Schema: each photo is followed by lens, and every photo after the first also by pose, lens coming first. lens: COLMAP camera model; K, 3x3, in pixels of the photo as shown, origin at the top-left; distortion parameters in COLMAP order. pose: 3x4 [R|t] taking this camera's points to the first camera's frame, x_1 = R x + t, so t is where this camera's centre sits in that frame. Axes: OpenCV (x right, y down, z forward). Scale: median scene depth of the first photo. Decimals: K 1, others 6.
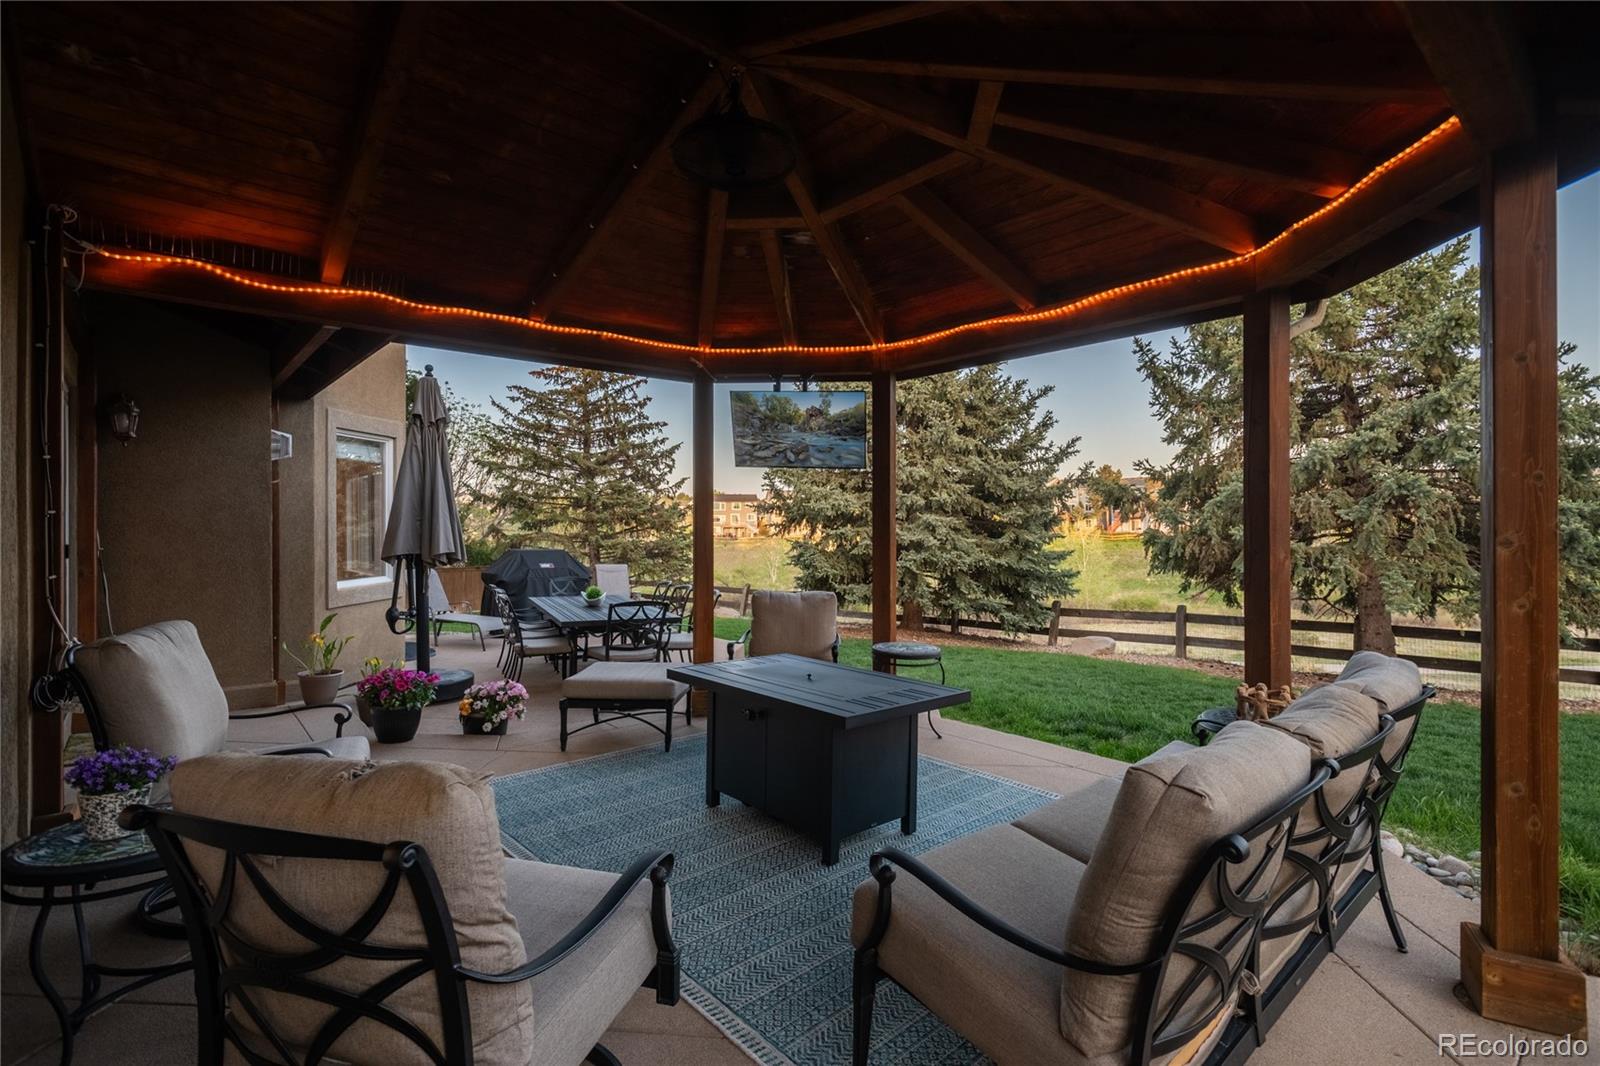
lens RADIAL K [[755.4, 0, 800.0], [0, 755.4, 533.0], [0, 0, 1]] dist [0.000266, -0.000022]
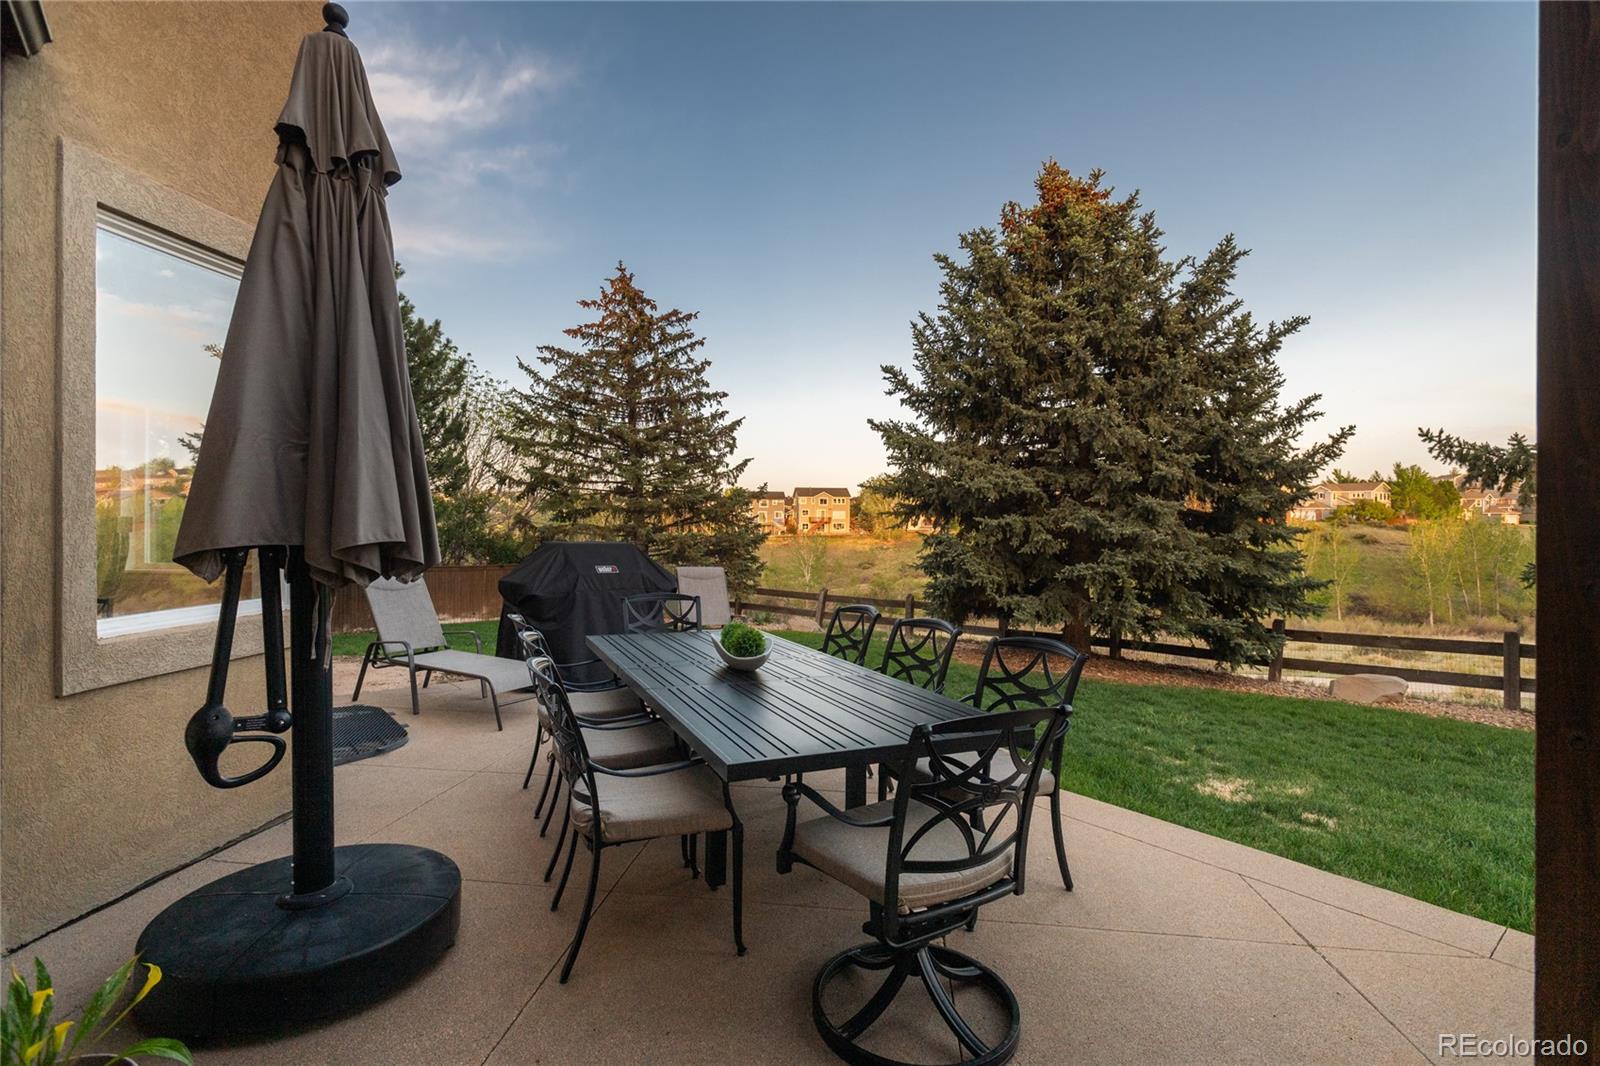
lens RADIAL K [[755.4, 0, 800.0], [0, 755.4, 533.0], [0, 0, 1]] dist [0.000266, -0.000022]
pose [[0.999485, 0.007045, -0.031318, -0.077166], [-0.006971, 0.999973, 0.002474, 0.005605], [0.031334, -0.002255, 0.999506, 0.192024]]
